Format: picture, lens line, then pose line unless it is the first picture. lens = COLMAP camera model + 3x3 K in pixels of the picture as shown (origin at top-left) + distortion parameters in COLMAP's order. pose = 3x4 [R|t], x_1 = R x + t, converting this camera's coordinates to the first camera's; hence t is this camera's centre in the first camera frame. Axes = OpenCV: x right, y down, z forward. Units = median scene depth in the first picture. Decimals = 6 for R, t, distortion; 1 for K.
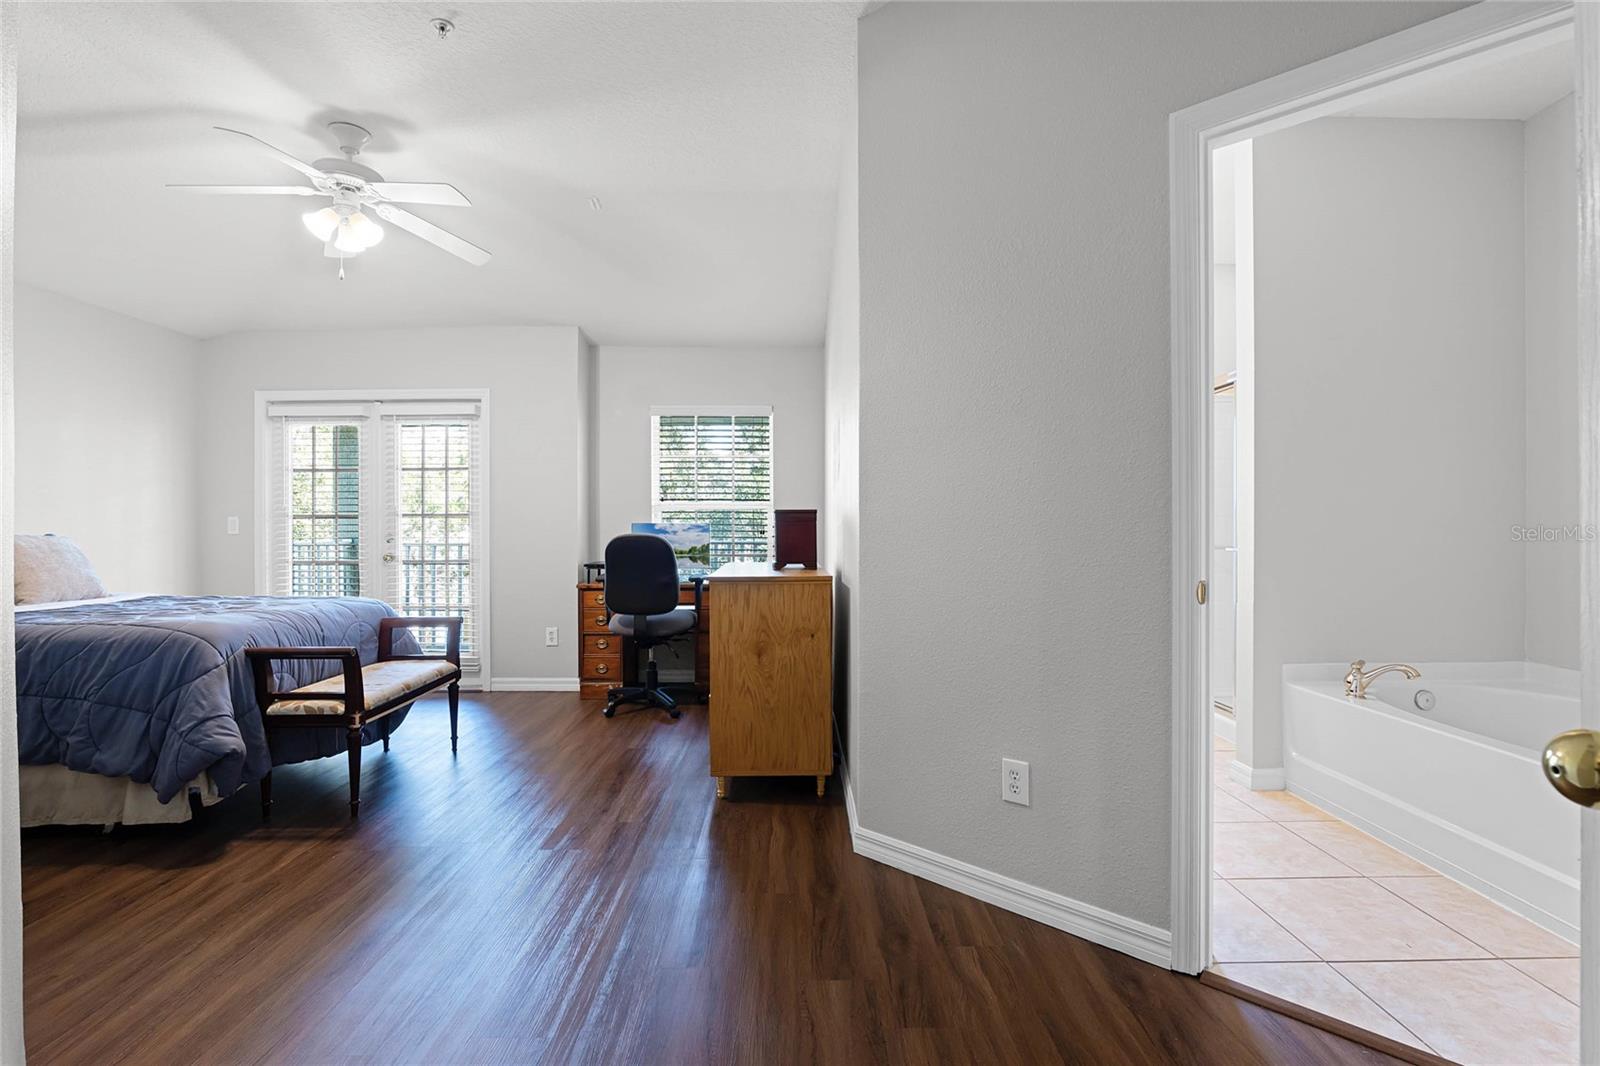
lens RADIAL K [[757.8, 0, 800.6], [0, 757.8, 537.0], [0, 0, 1]] dist [-0.006581, 0.000532]
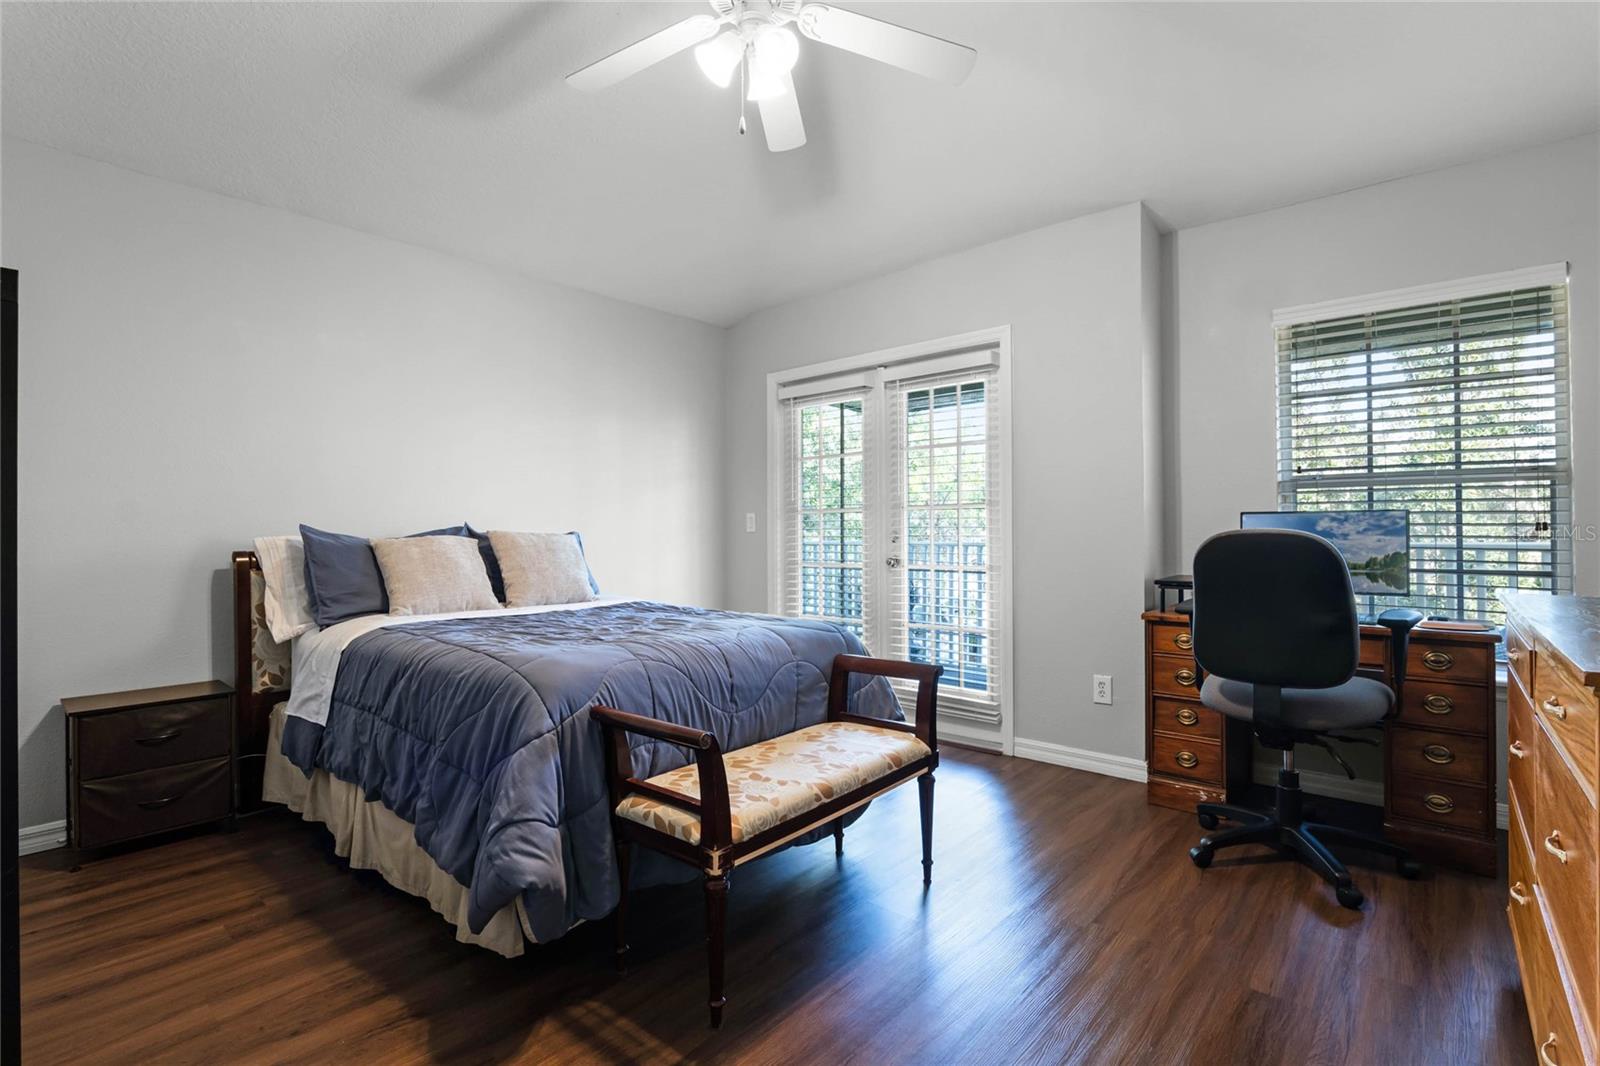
lens RADIAL K [[737.3, 0, 800.2], [0, 737.3, 526.4], [0, 0, 1]] dist [-0.017573, 0.000052]
pose [[0.741777, -0.007459, -0.670605, -0.111516], [-0.001127, 0.999923, -0.012368, 0.000233], [0.670645, 0.009930, 0.741712, 0.409817]]
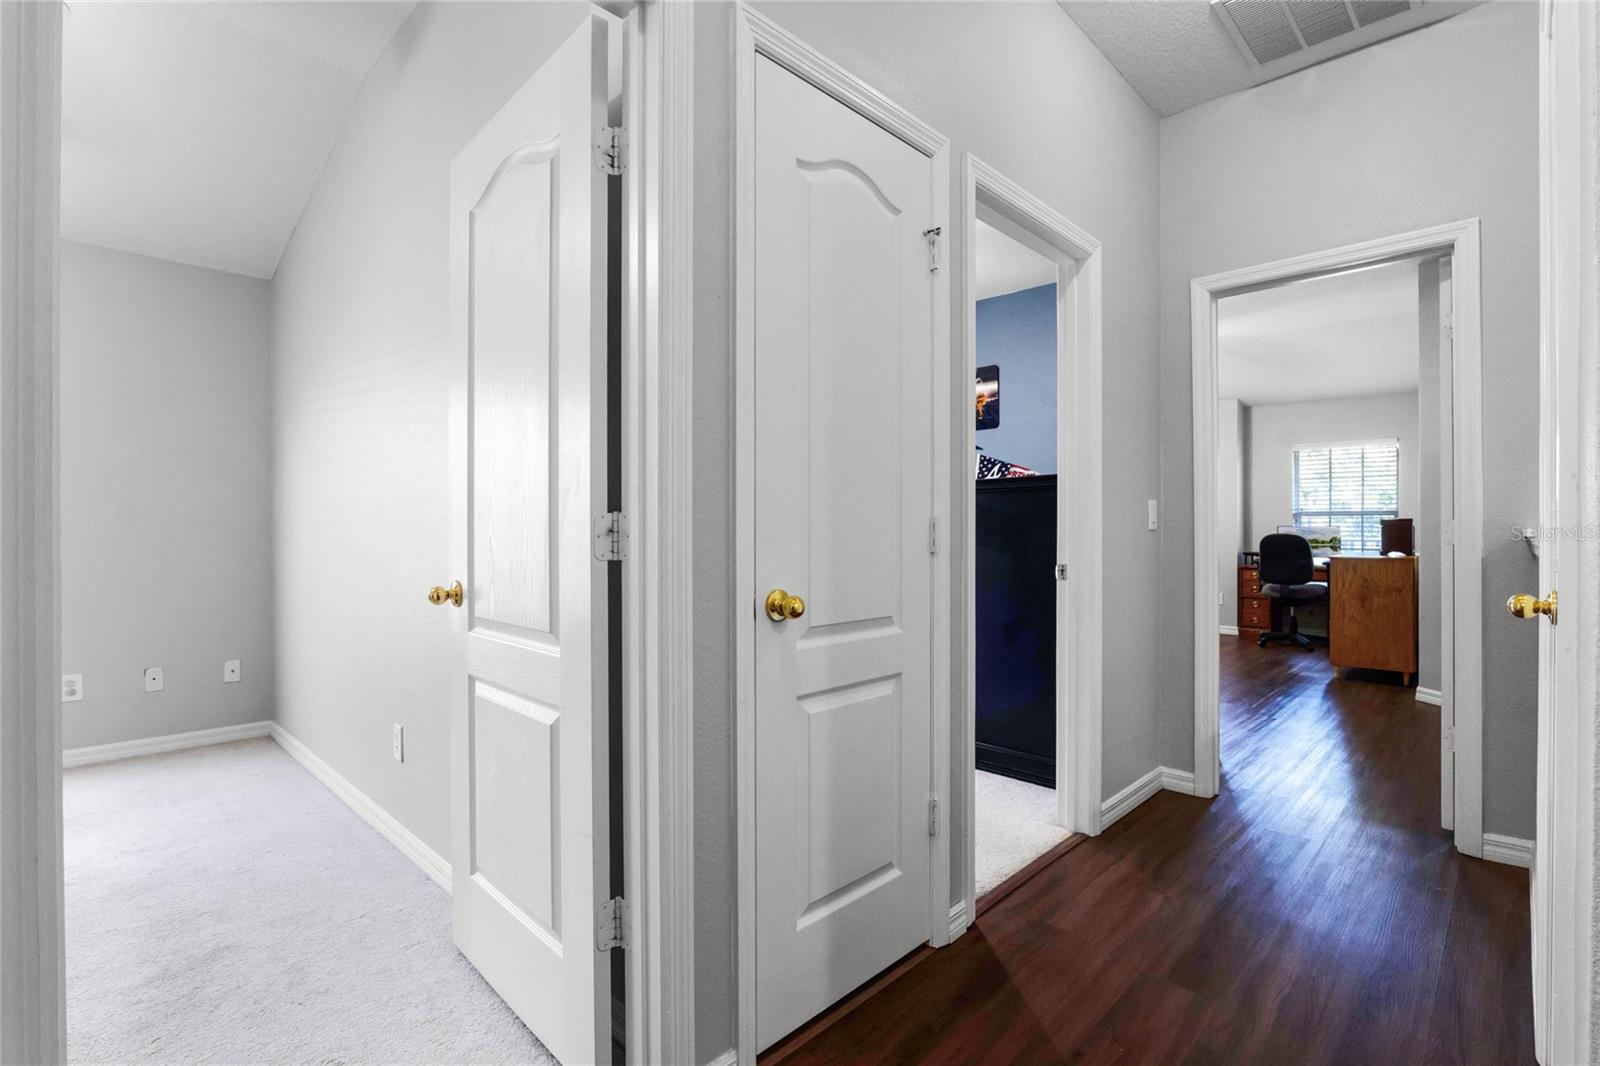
lens RADIAL K [[750.2, 0, 803.4], [0, 750.2, 530.4], [0, 0, 1]] dist [-0.020236, 0.006130]
pose [[0.715740, 0.001340, -0.698365, 0.152683], [-0.006689, 0.999965, -0.004936, 0.004306], [0.698335, 0.008204, 0.715725, -0.803750]]
